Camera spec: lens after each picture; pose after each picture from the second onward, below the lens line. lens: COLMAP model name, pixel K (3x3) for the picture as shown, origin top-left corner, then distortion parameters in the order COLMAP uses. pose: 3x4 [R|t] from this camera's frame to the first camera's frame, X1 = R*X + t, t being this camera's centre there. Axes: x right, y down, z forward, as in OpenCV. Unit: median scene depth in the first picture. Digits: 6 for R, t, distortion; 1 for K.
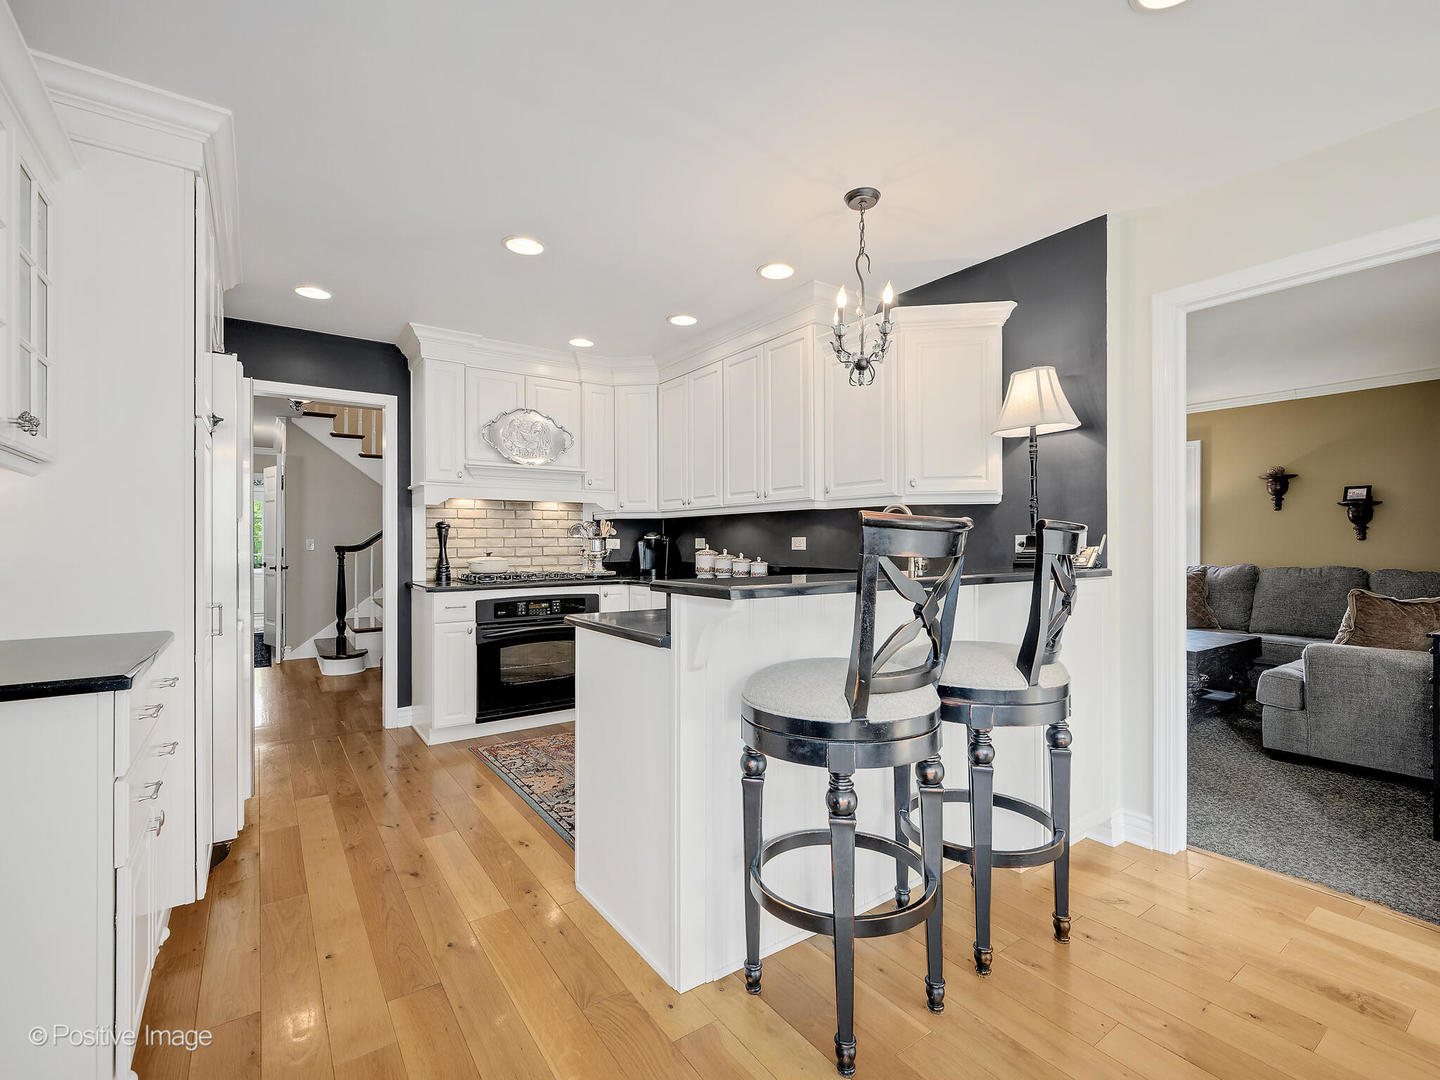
lens RADIAL K [[680.4, 0, 720.0], [0, 680.4, 540.0], [0, 0, 1]] dist [-0.000838, 0.000391]
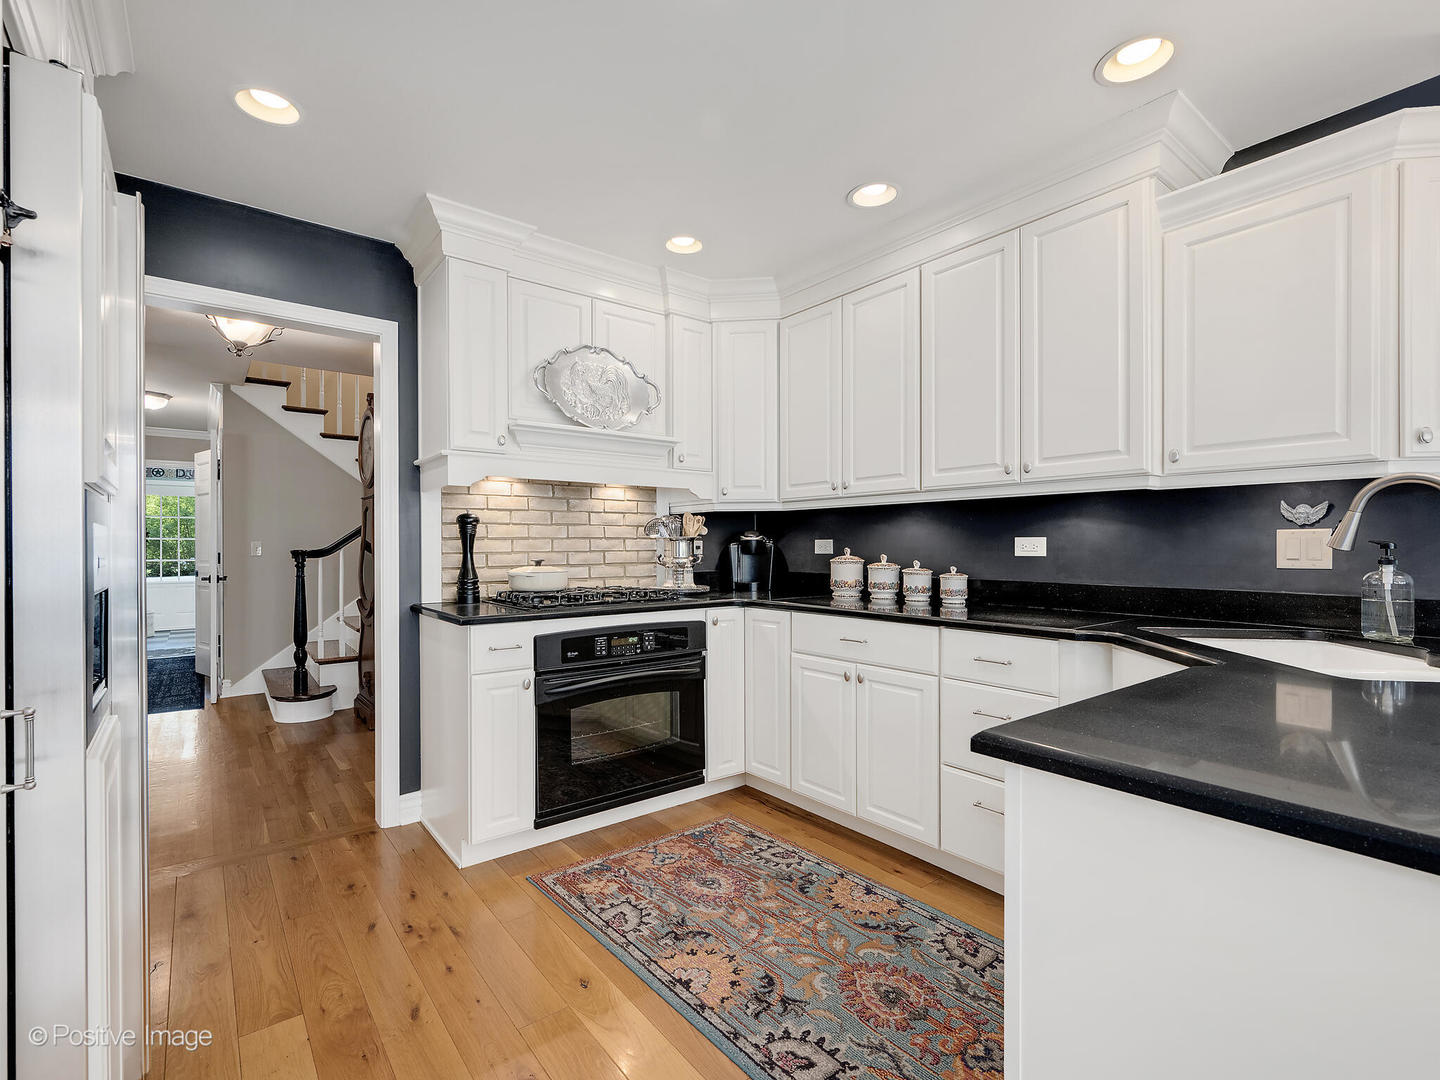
lens RADIAL K [[671.6, 0, 722.7], [0, 671.6, 547.6], [0, 0, 1]] dist [-0.000405, -0.000727]
pose [[0.997619, -0.000114, 0.068964, -0.197049], [-0.000287, 0.999983, 0.005815, 0.002142], [-0.068964, -0.005821, 0.997602, 0.315232]]
